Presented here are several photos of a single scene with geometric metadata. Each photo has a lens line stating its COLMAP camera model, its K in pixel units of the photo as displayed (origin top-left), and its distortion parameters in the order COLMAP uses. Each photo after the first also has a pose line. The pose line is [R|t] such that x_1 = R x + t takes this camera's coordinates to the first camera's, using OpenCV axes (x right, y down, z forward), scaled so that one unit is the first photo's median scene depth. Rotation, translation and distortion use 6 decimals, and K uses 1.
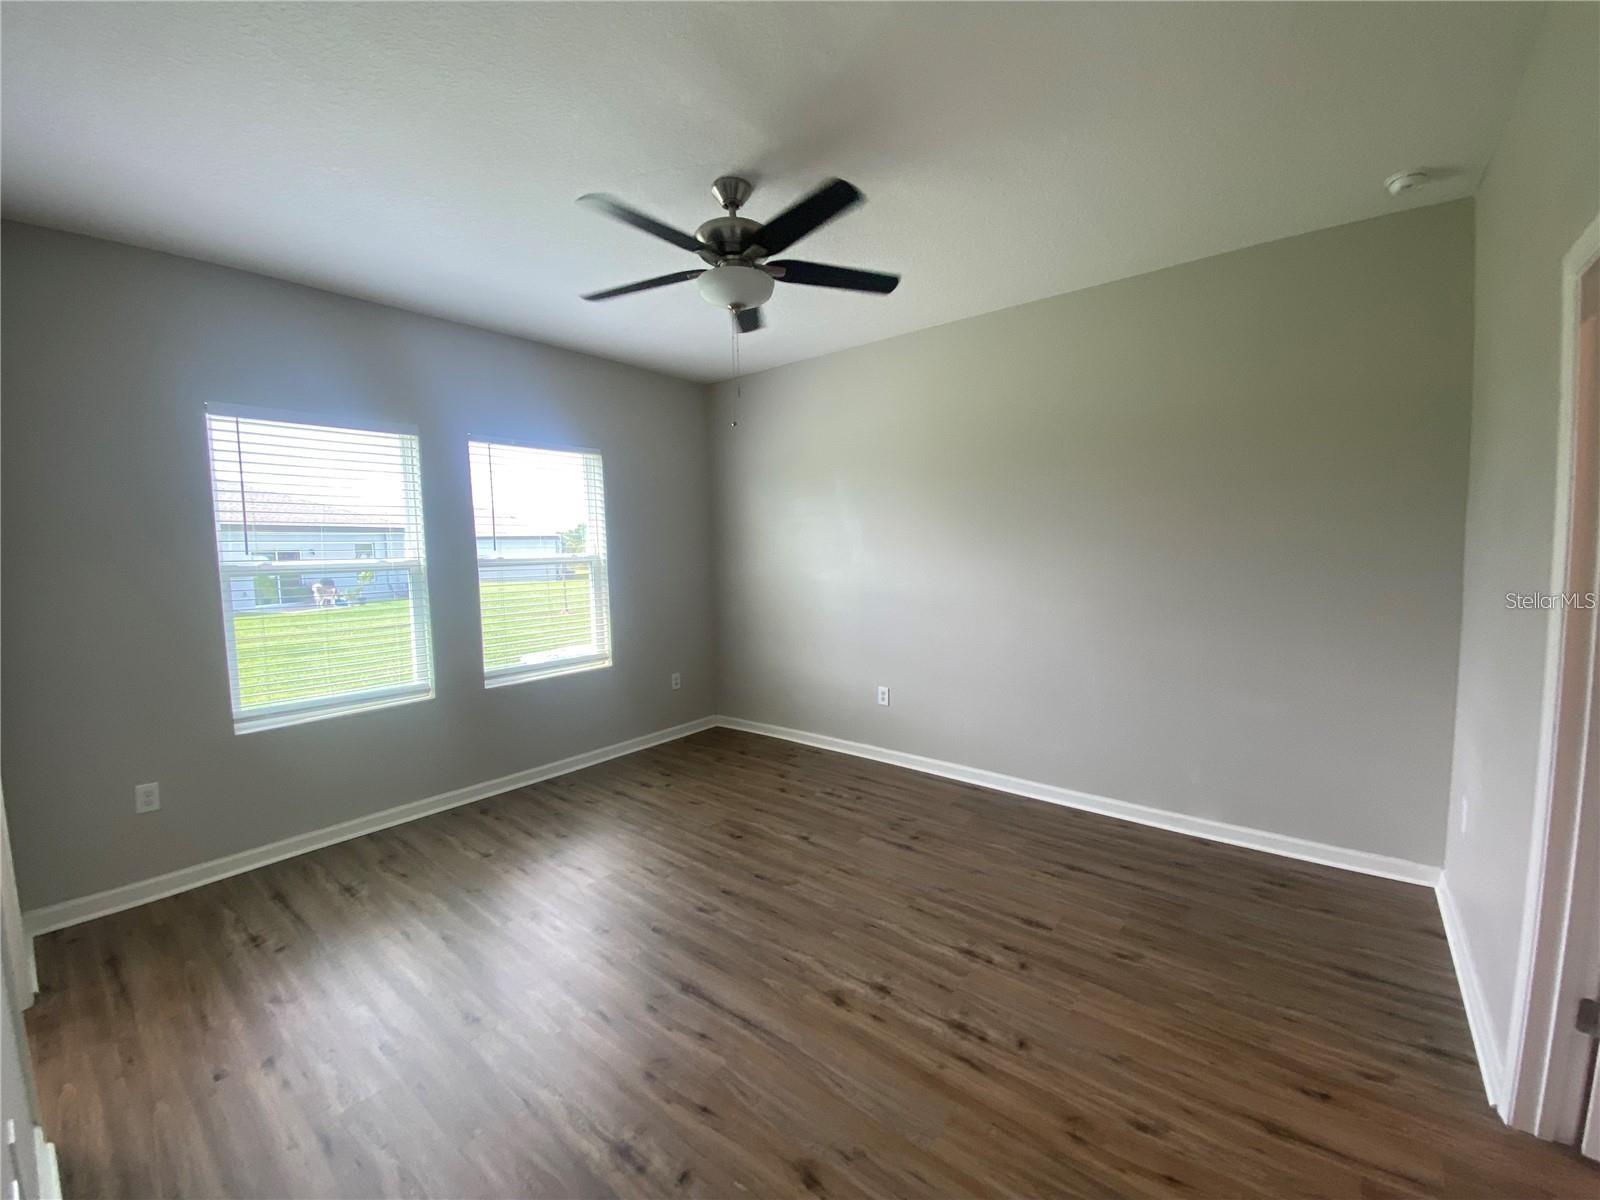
lens RADIAL K [[650.2, 0, 794.0], [0, 650.2, 594.2], [0, 0, 1]] dist [0.027179, -0.023301]
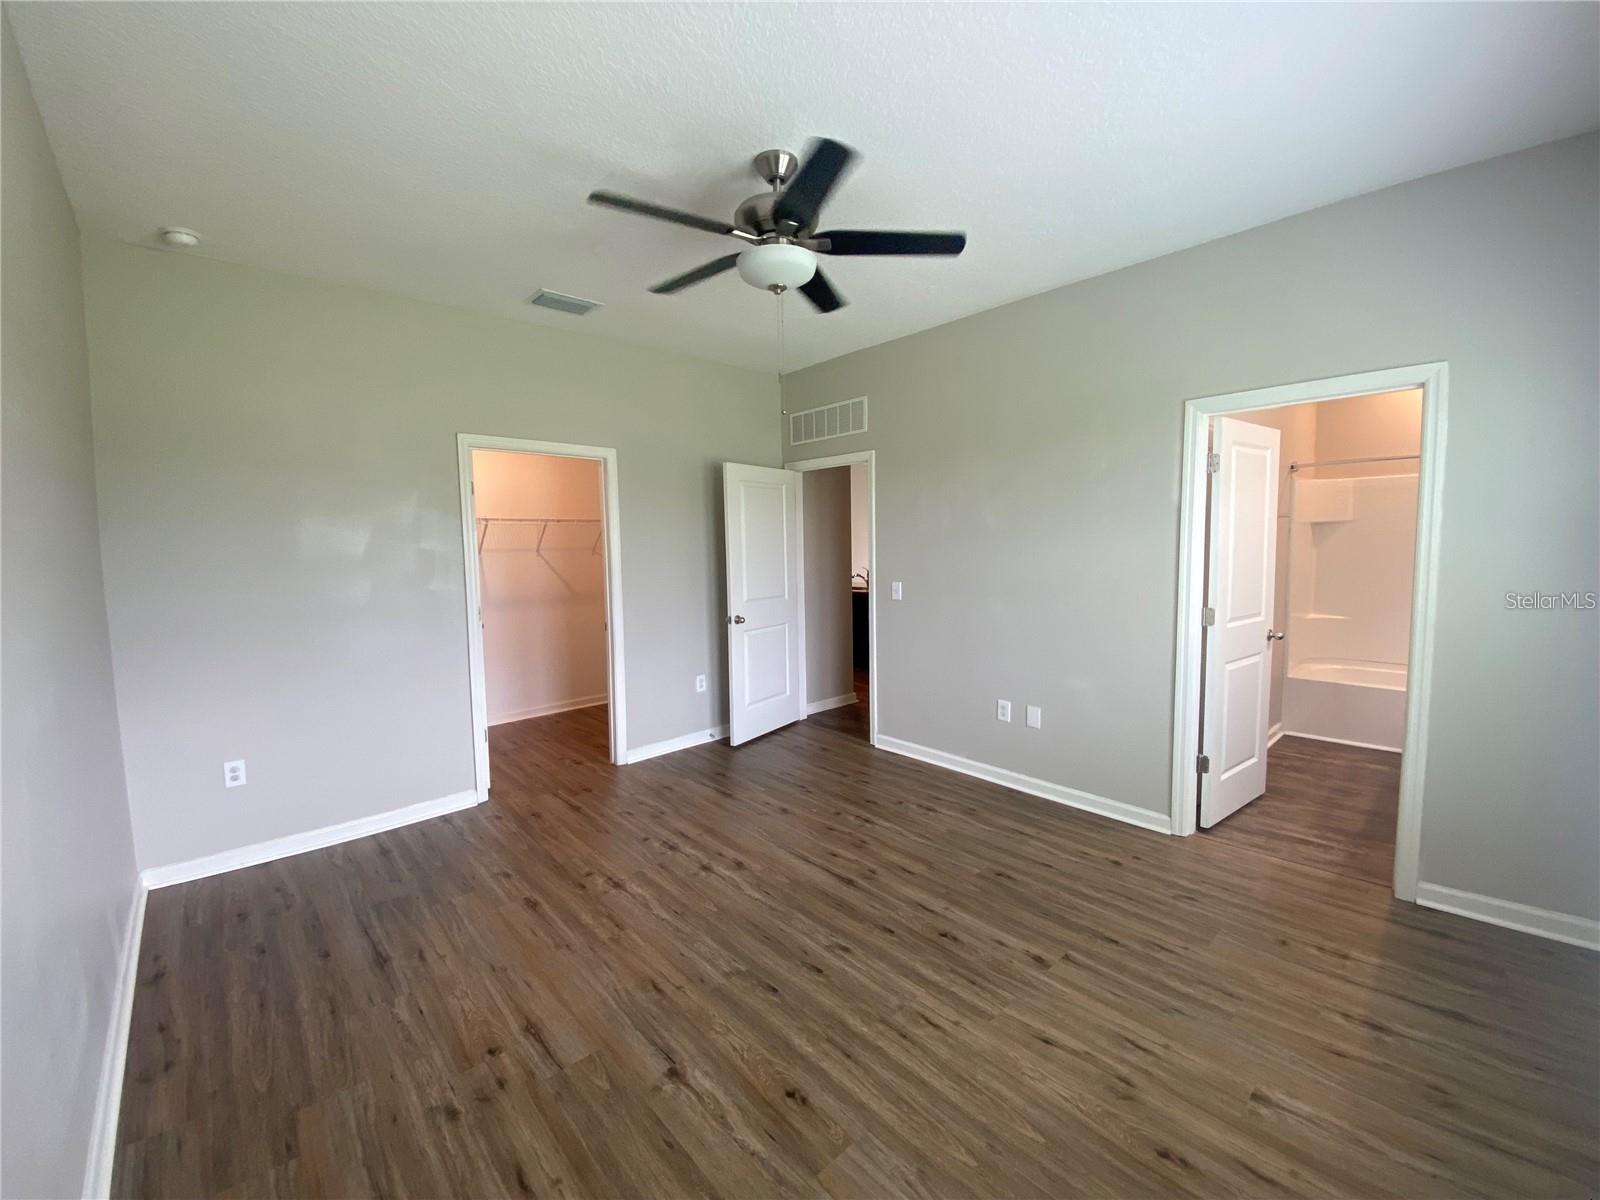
lens RADIAL K [[650.2, 0, 794.0], [0, 650.2, 594.2], [0, 0, 1]] dist [0.027179, -0.023301]
pose [[-0.987812, 0.028390, 0.153040, -0.223604], [0.052284, 0.986617, 0.154447, -0.131779], [-0.146607, 0.160566, -0.976076, 1.810822]]
